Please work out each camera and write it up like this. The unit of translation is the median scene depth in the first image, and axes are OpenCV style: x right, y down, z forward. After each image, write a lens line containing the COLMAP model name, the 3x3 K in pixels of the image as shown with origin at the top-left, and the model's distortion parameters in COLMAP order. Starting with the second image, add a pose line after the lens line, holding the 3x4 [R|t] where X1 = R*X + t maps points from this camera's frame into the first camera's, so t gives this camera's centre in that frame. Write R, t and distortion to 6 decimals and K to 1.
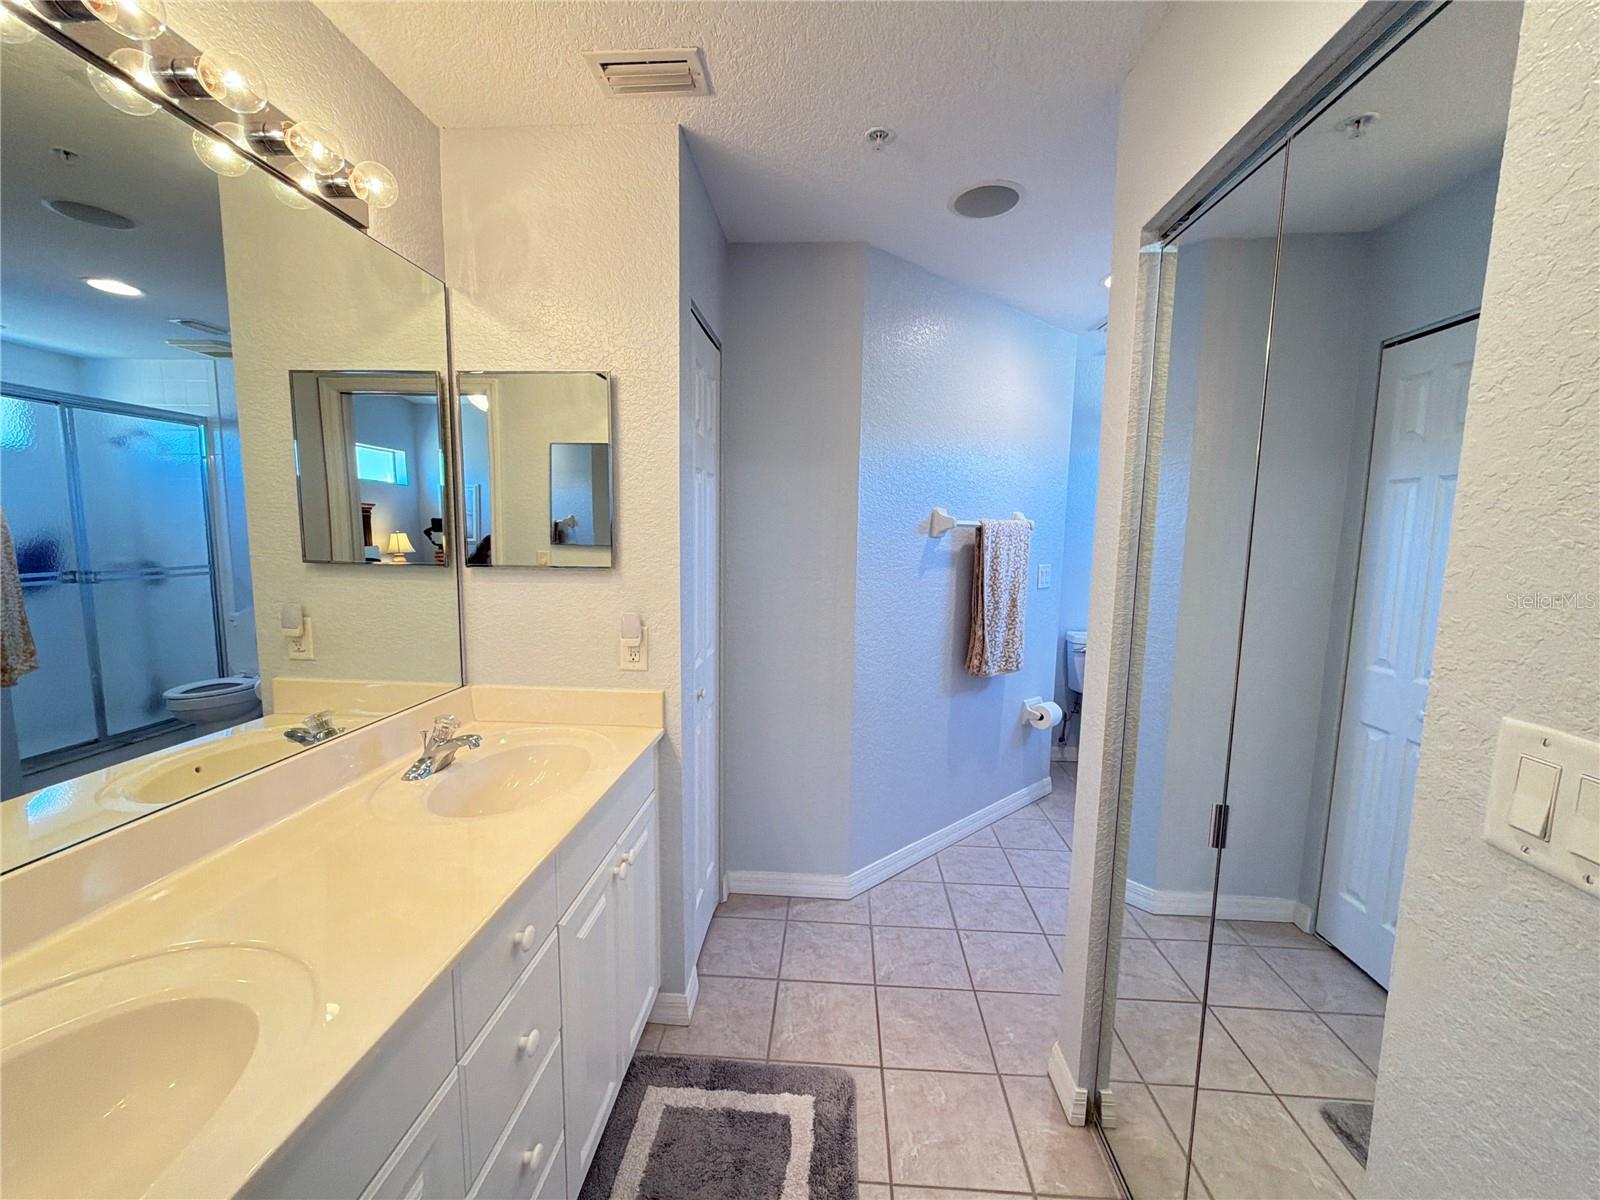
lens RADIAL K [[642.9, 0, 798.4], [0, 642.9, 604.5], [0, 0, 1]] dist [0.003087, -0.000202]
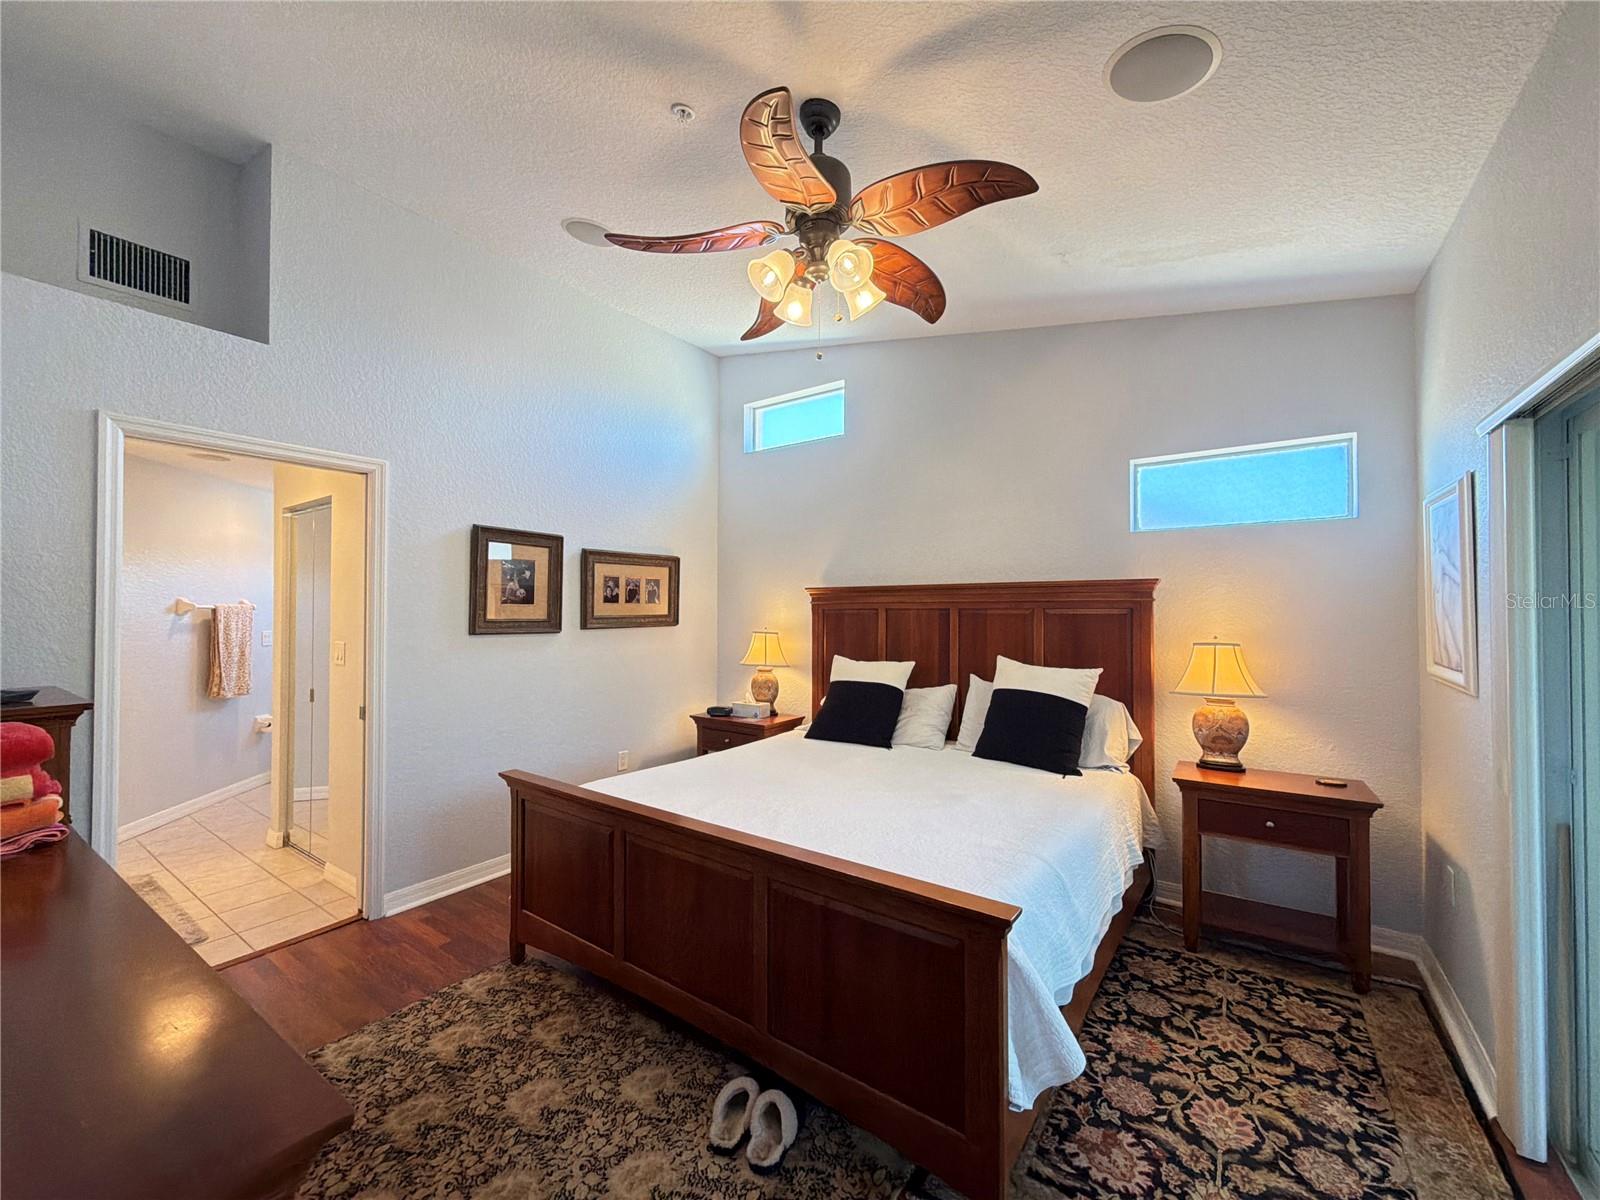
lens RADIAL K [[642.9, 0, 798.4], [0, 642.9, 604.5], [0, 0, 1]] dist [0.003087, -0.000202]
pose [[0.527208, -0.006280, 0.849713, -0.342845], [0.106018, 0.992645, -0.058443, 0.128325], [-0.843096, 0.120897, 0.523997, -1.167571]]
